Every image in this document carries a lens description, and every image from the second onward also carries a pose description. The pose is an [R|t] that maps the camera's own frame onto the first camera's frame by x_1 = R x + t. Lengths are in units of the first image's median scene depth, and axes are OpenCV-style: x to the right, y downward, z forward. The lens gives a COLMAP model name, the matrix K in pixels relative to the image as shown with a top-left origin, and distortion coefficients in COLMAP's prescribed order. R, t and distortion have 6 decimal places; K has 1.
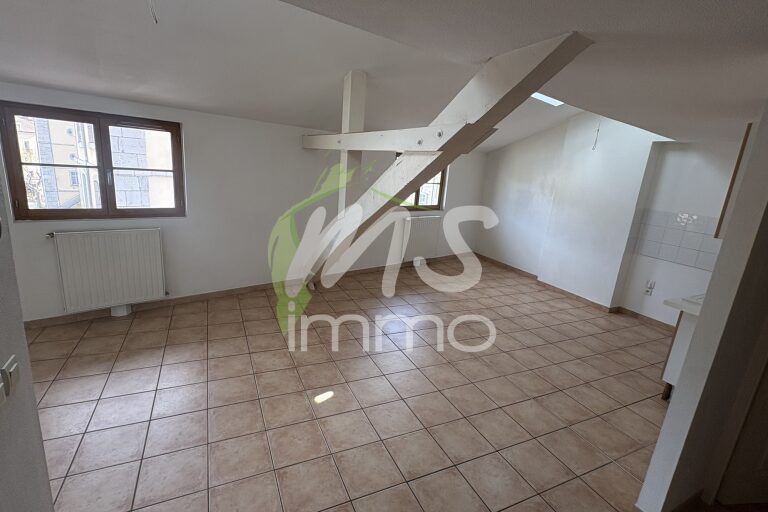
lens RADIAL K [[360.7, 0, 382.0], [0, 360.7, 253.5], [0, 0, 1]] dist [-0.002207, -0.000250]
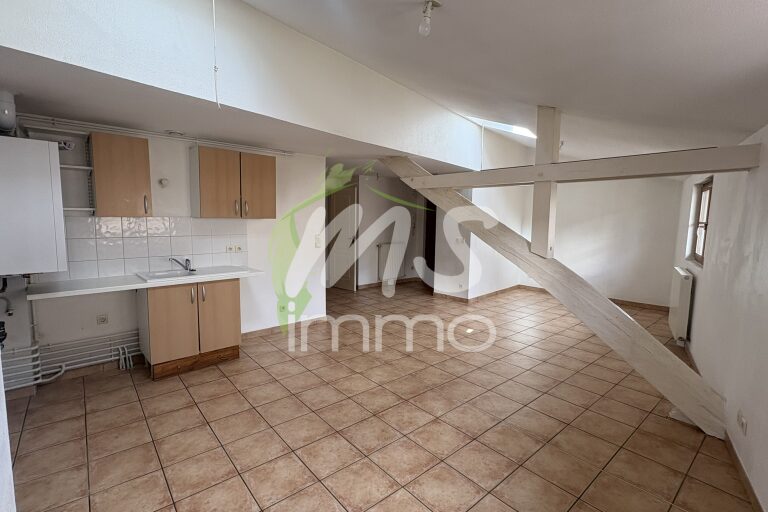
lens RADIAL K [[360.7, 0, 383.7], [0, 360.7, 255.2], [0, 0, 1]] dist [-0.002207, -0.000250]
pose [[-0.959935, -0.066542, -0.272207, 0.478979], [-0.153963, 0.936881, 0.313924, -0.280906], [0.234137, 0.343257, -0.909590, 1.533811]]
